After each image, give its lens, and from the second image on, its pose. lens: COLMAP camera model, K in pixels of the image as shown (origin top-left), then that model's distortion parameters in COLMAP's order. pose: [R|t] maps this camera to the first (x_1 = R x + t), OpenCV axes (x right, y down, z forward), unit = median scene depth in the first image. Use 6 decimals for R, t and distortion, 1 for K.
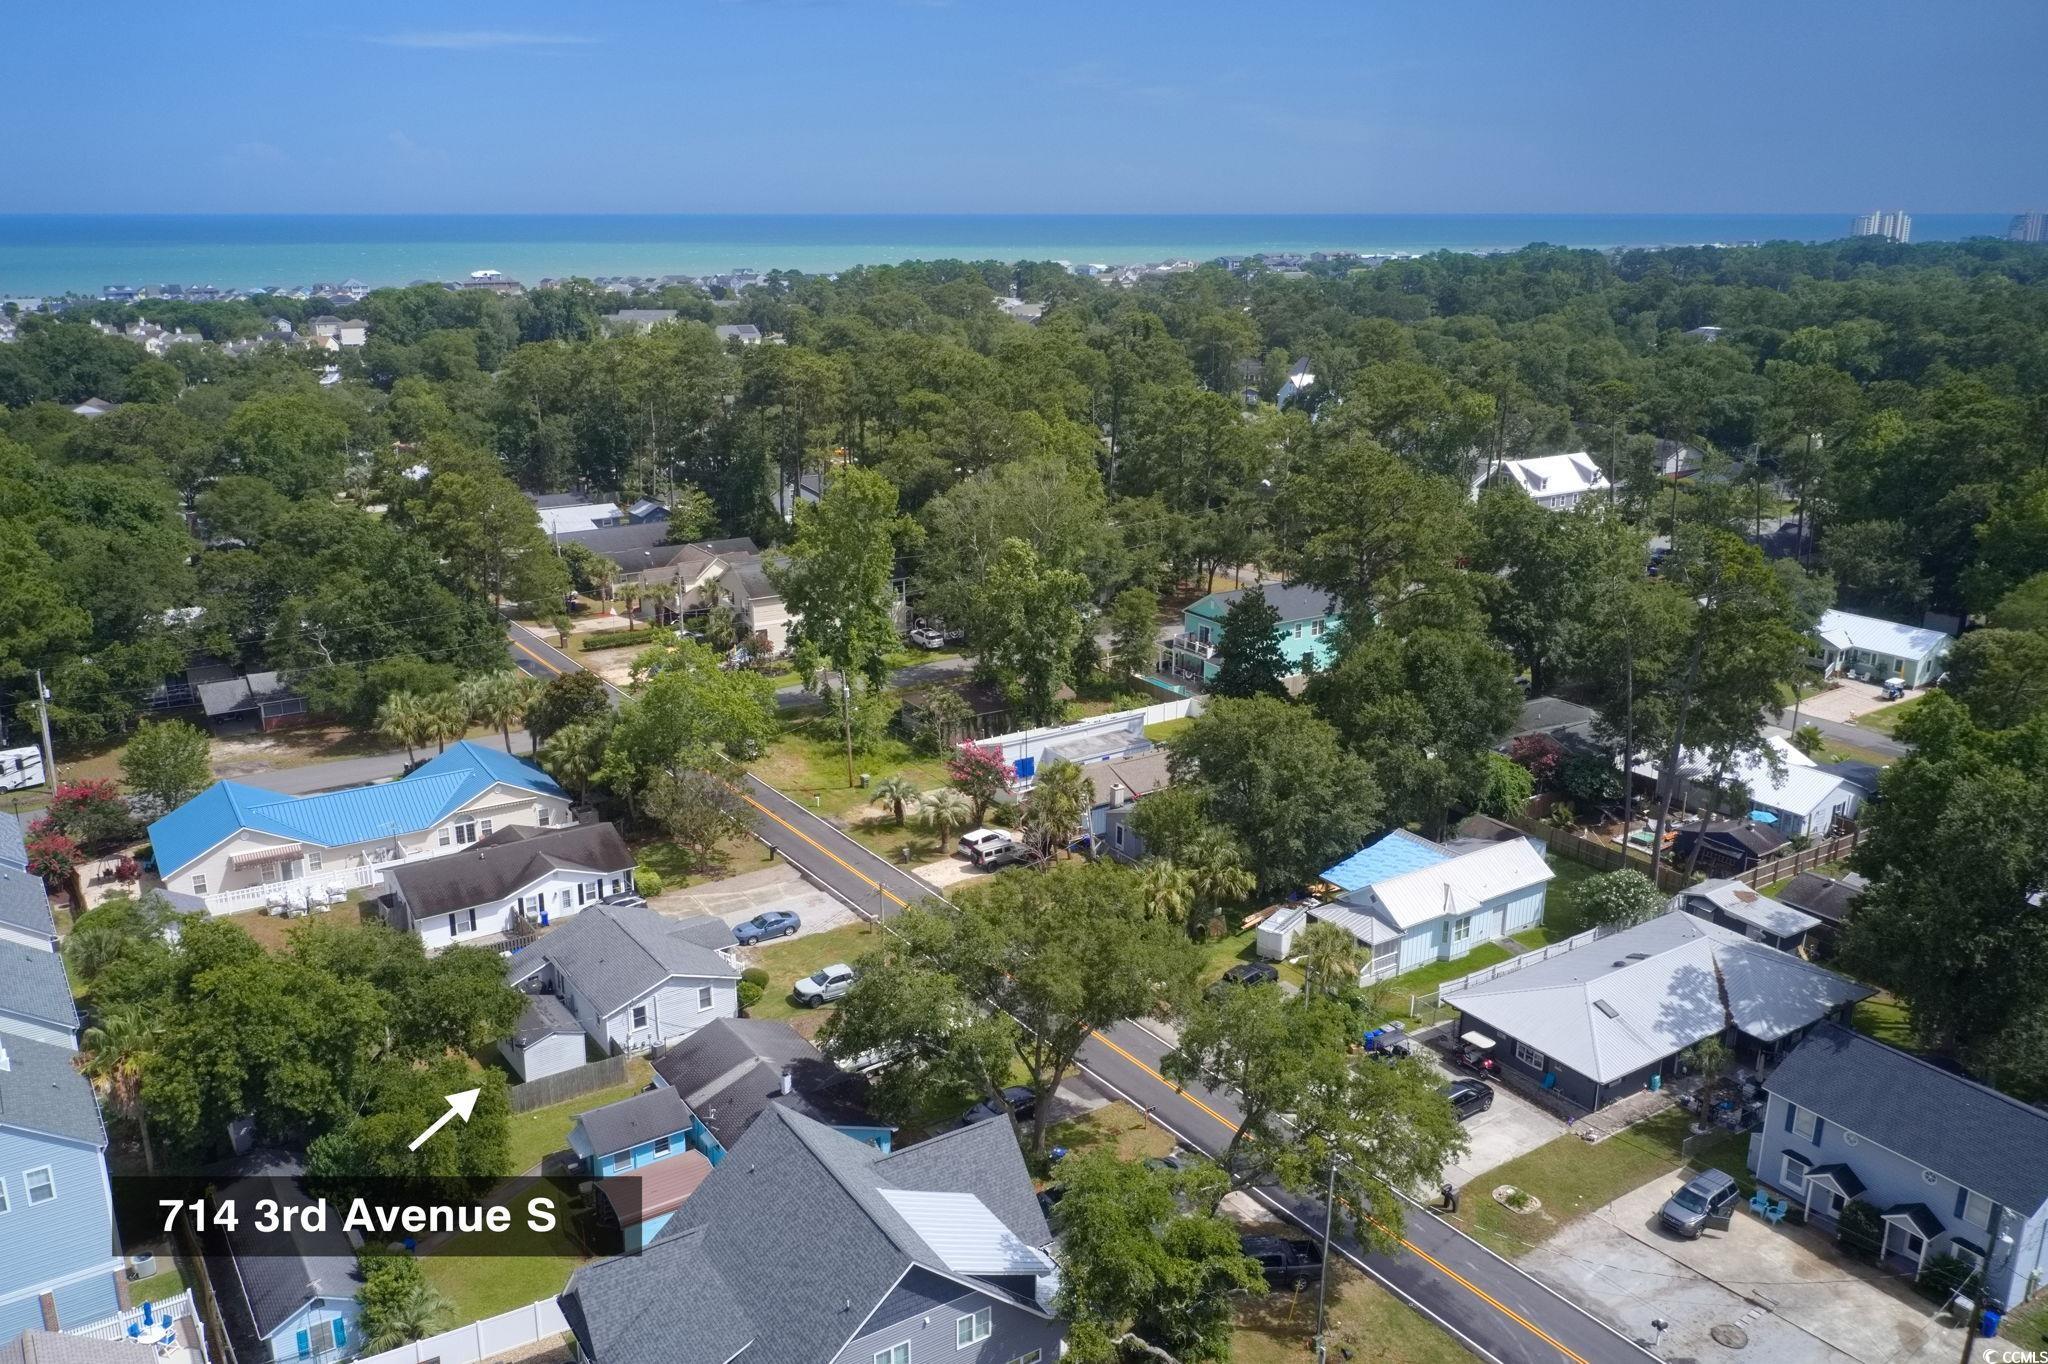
lens RADIAL K [[1521.2, 0, 1024.0], [0, 1521.2, 682.0], [0, 0, 1]] dist [-0.003647, -0.006297]
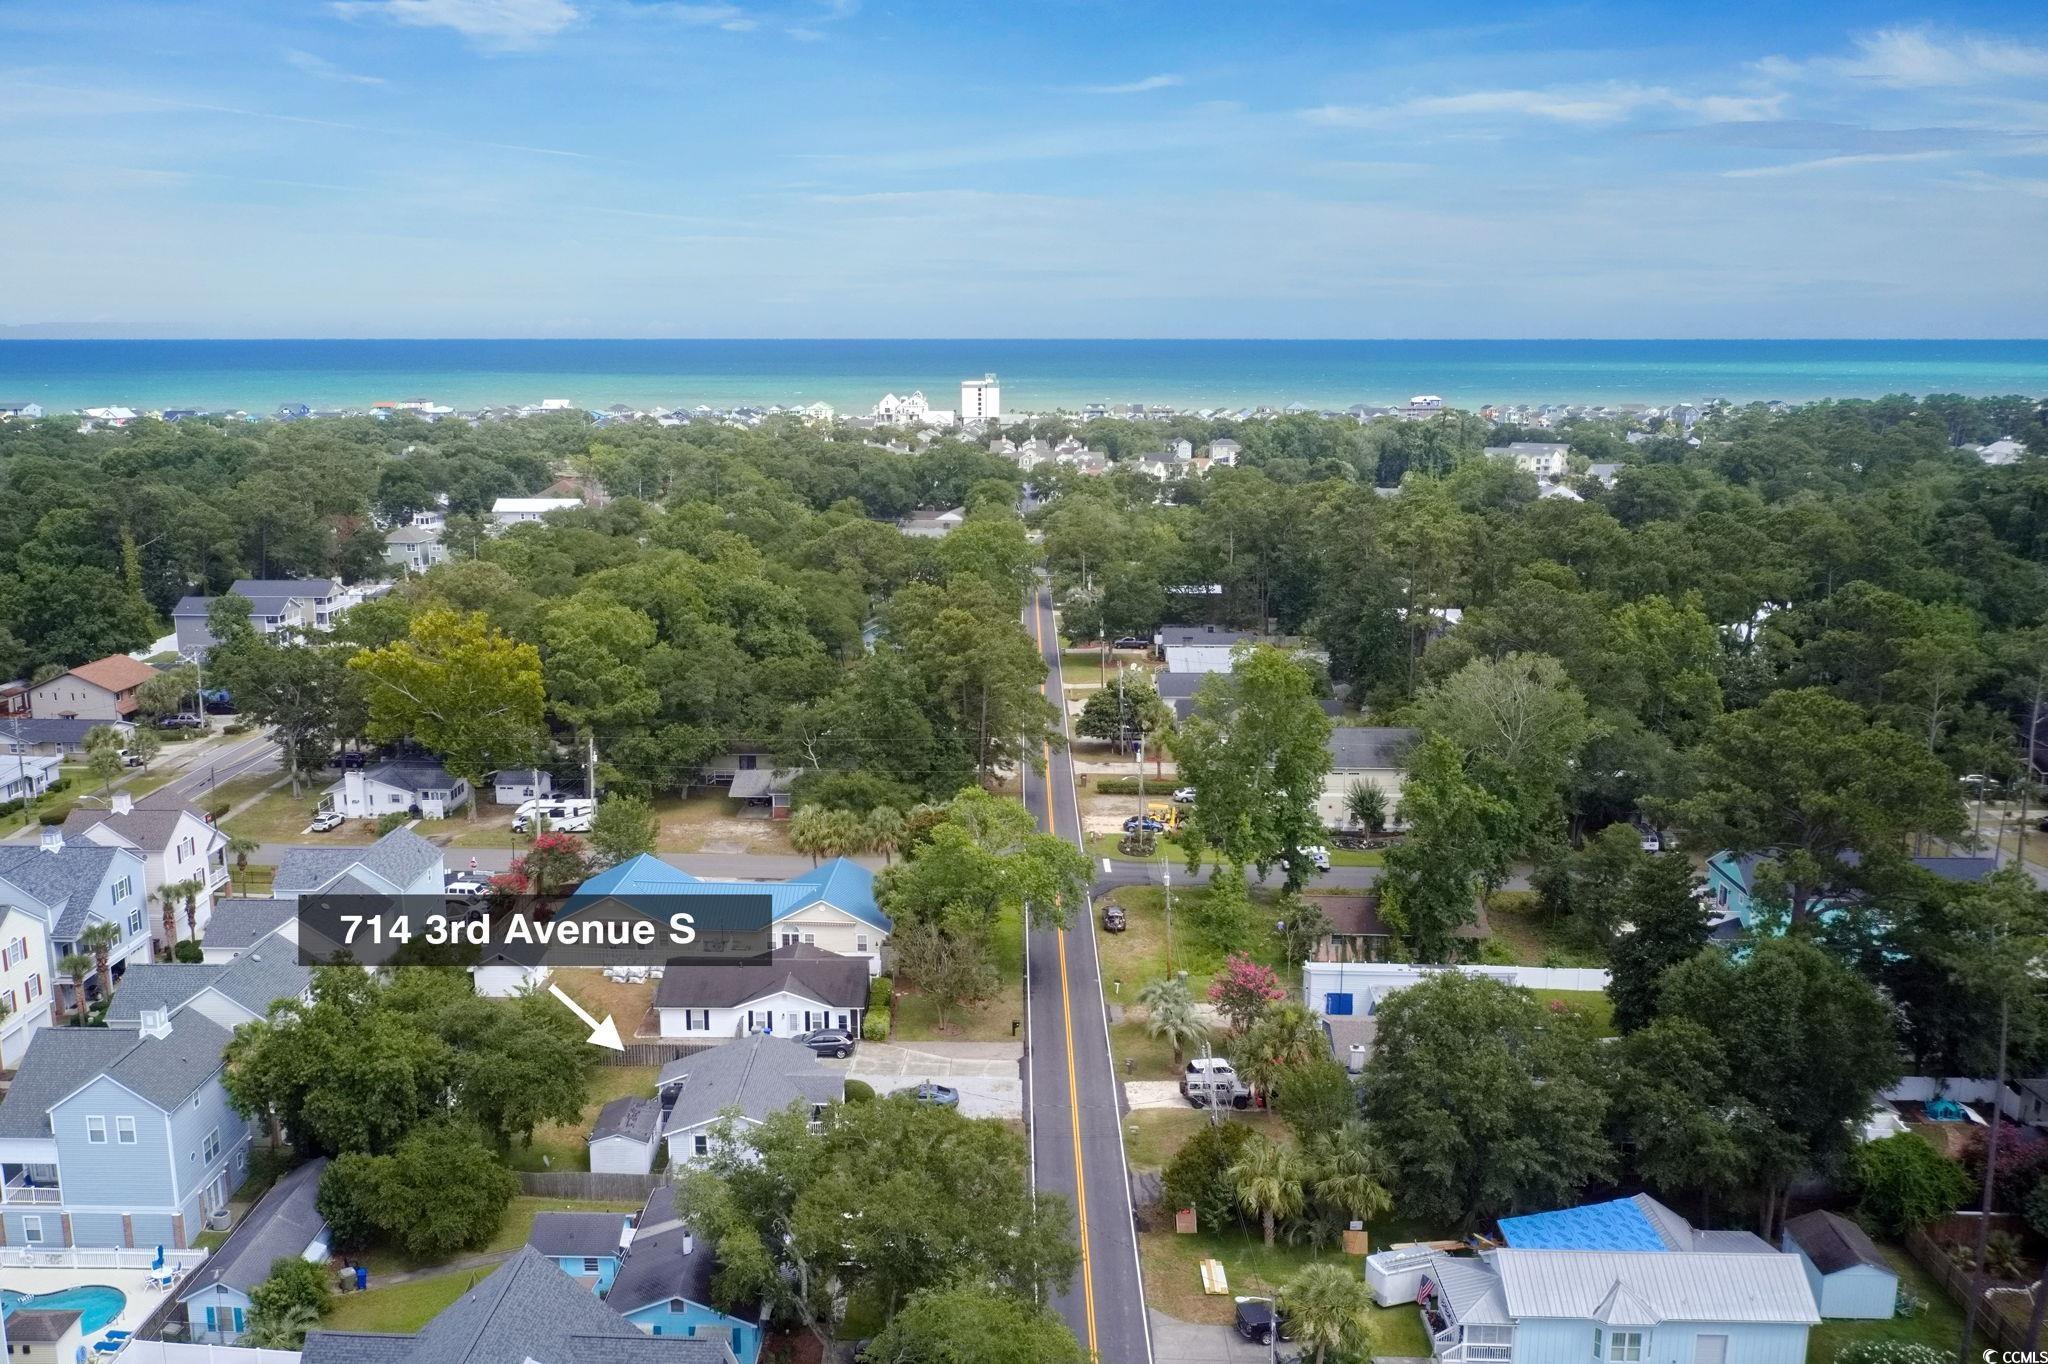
lens RADIAL K [[1598.0, 0, 1024.0], [0, 1598.0, 682.0], [0, 0, 1]] dist [-0.001397, 0.000851]
pose [[0.818294, 0.120803, -0.561962, 0.425296], [-0.167887, 0.985265, -0.032667, -0.081407], [0.549735, 0.121077, 0.826518, 0.135412]]
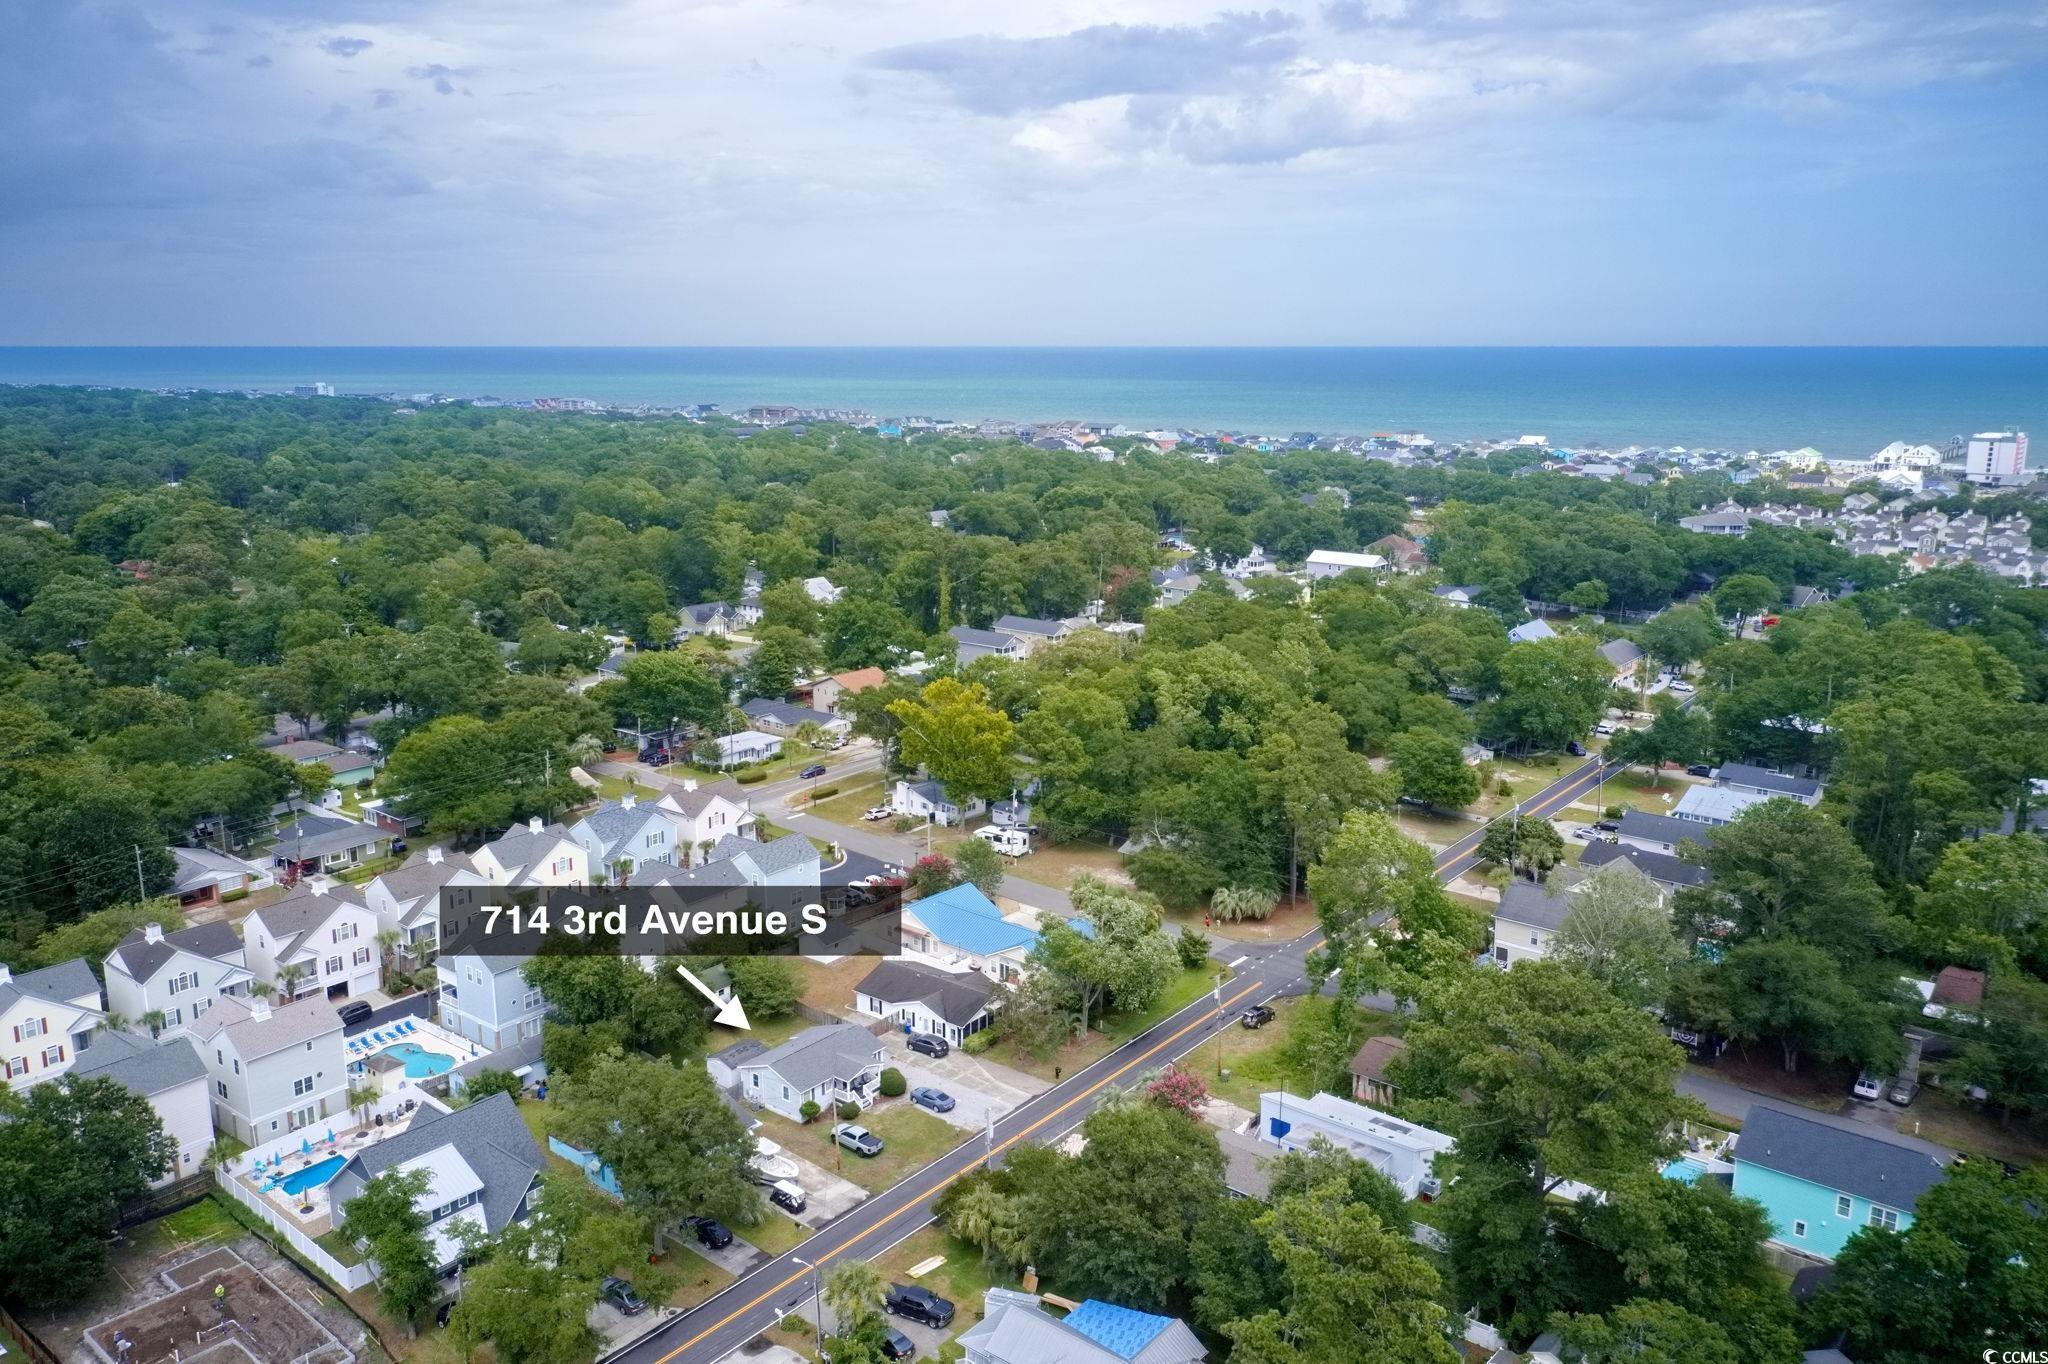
lens RADIAL K [[1521.2, 0, 1024.0], [0, 1521.2, 682.0], [0, 0, 1]] dist [-0.003647, -0.006297]
pose [[0.308614, 0.197657, -0.930424, 1.018446], [-0.281203, 0.953407, 0.109267, -0.356664], [0.908671, 0.227916, 0.349817, 0.489783]]
